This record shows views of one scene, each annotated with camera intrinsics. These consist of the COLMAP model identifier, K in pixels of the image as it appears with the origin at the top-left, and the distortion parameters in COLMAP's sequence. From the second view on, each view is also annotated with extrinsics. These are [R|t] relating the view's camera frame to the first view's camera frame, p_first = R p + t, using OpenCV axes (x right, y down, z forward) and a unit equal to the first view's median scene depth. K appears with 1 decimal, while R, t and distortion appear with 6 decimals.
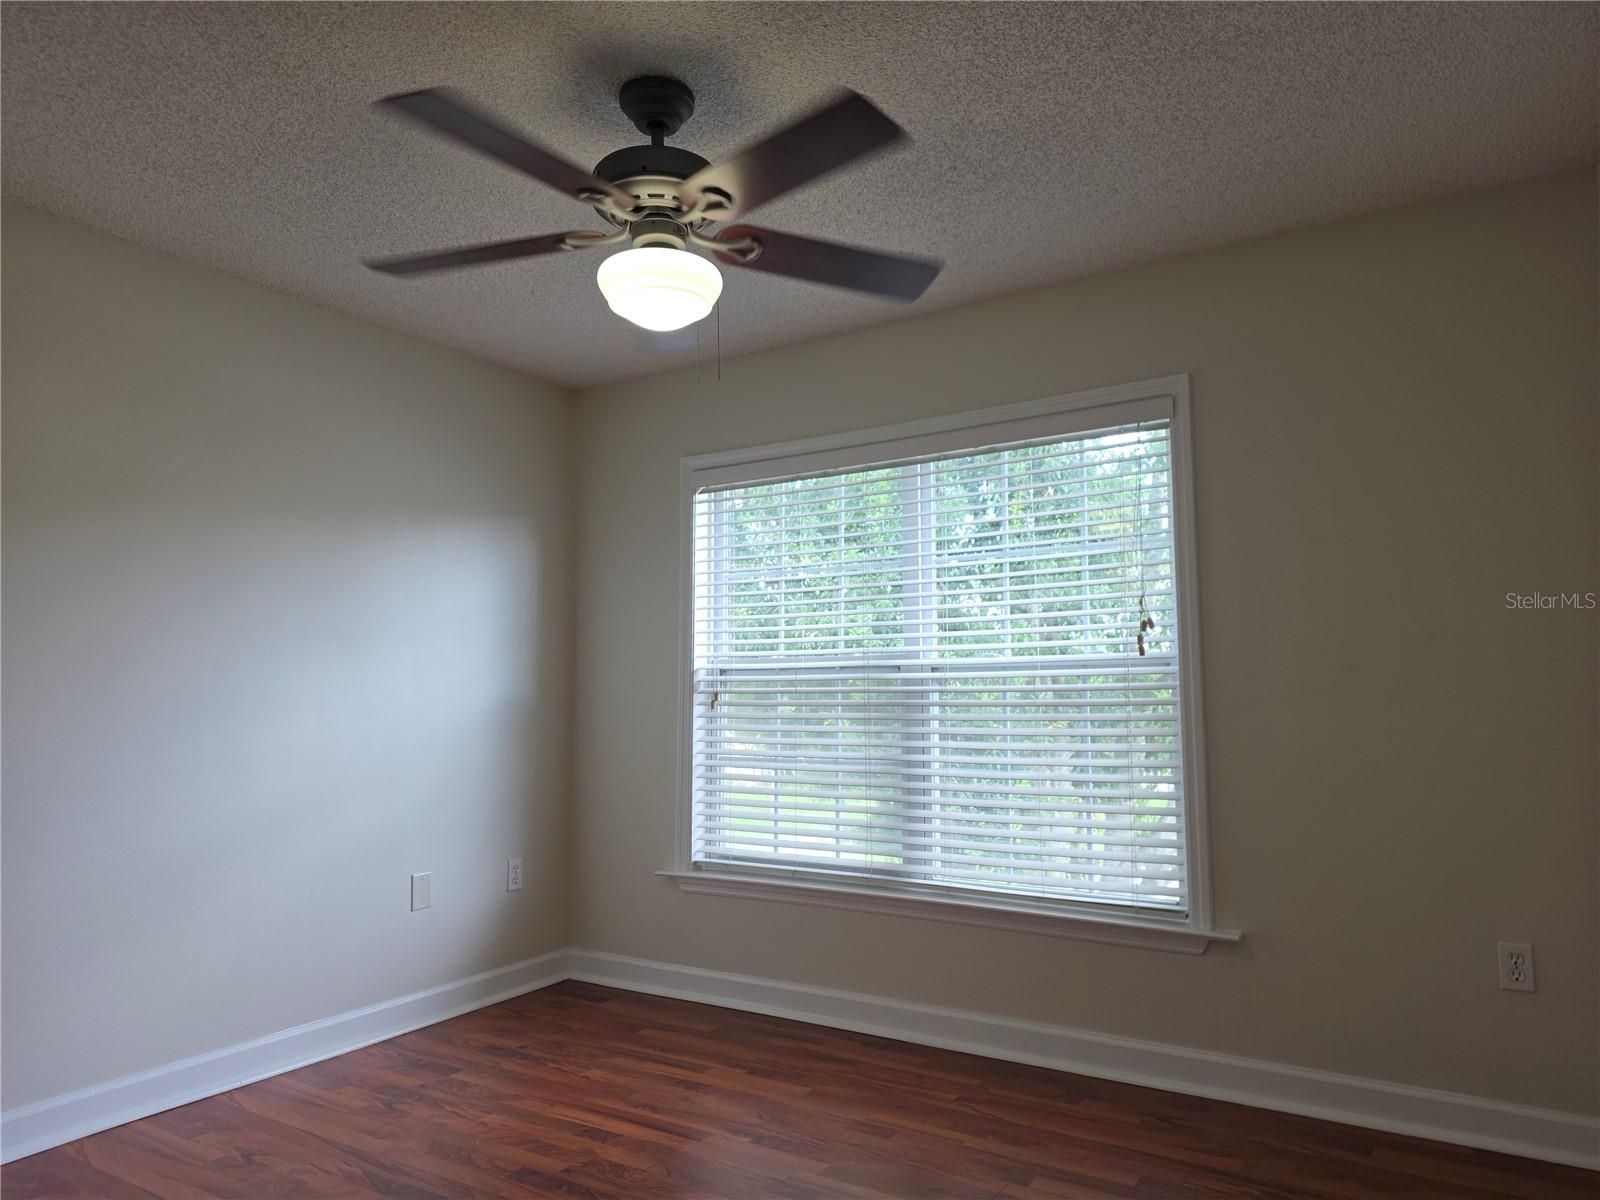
lens RADIAL K [[1085.9, 0, 800.0], [0, 1085.9, 600.0], [0, 0, 1]] dist [0.161603, -0.171108]
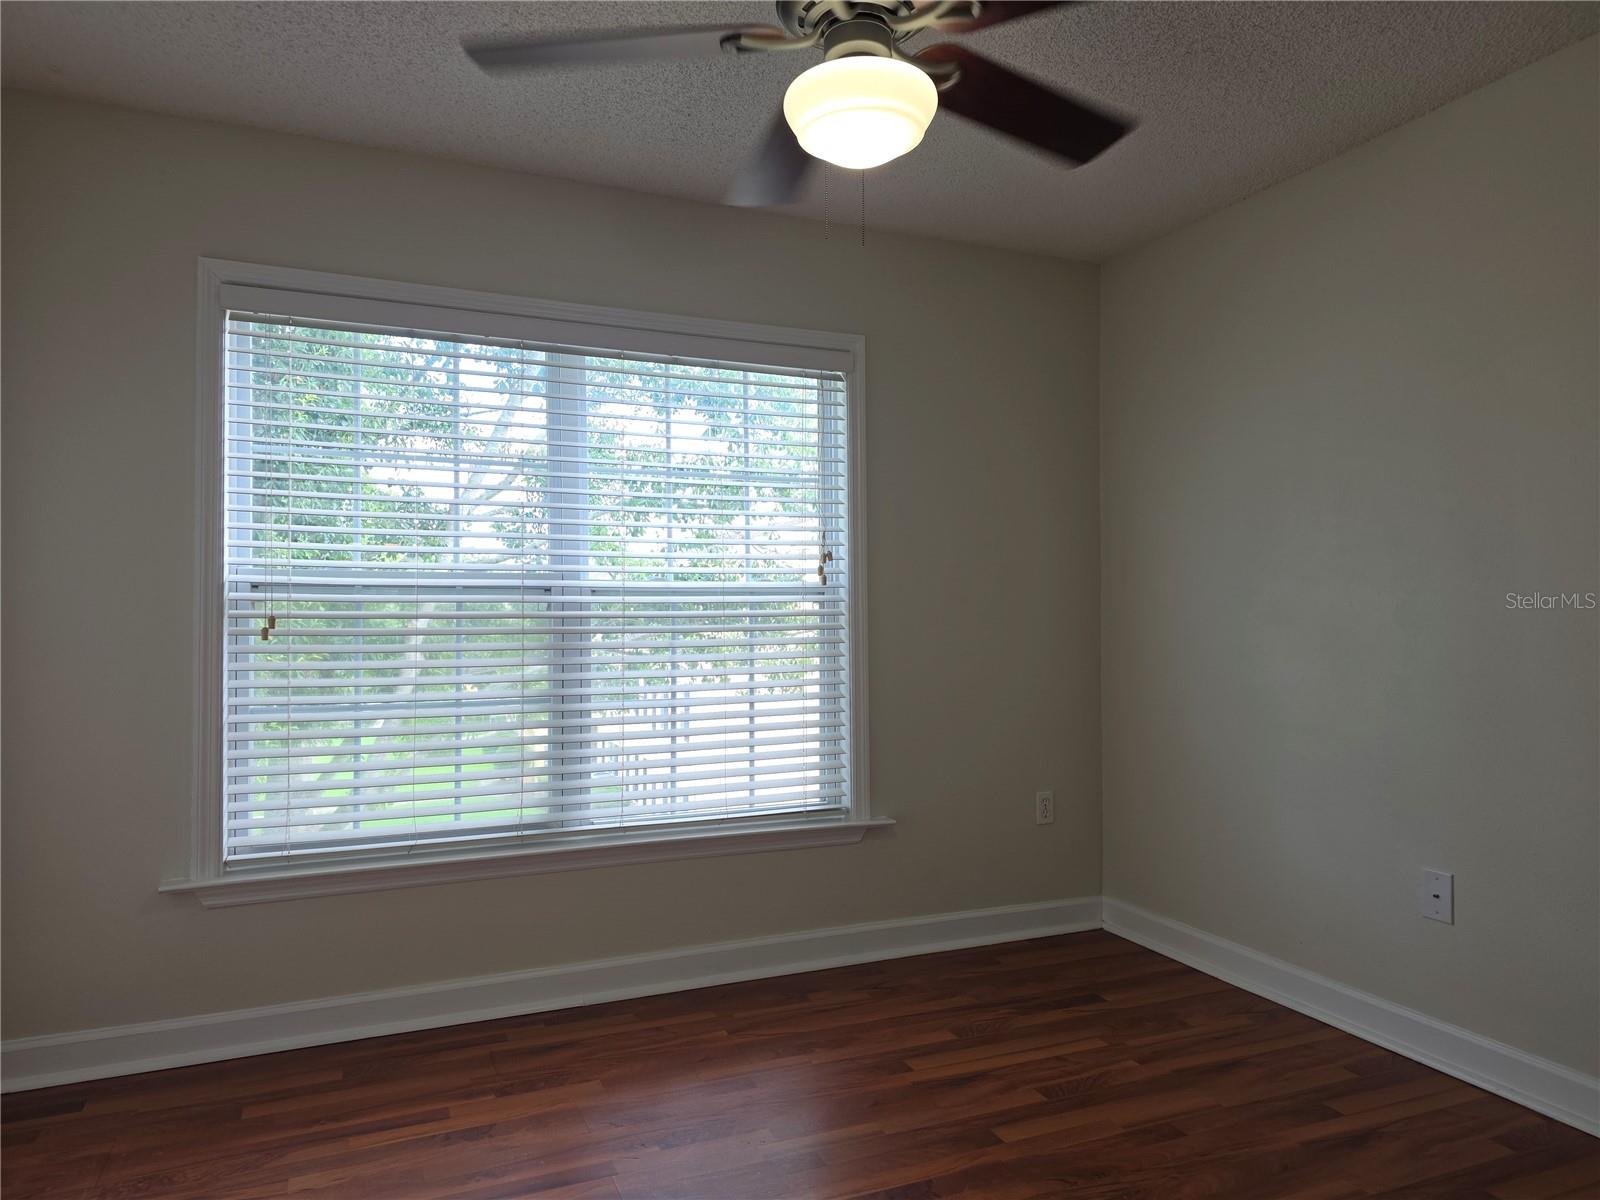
lens RADIAL K [[1085.6, 0, 800.0], [0, 1085.6, 572.7], [0, 0, 1]] dist [0.040456, -0.004075]
pose [[0.558867, 0.041595, 0.828214, -0.574765], [-0.074459, 0.997224, 0.000161, 0.038812], [-0.825908, -0.061759, 0.560413, 0.401626]]
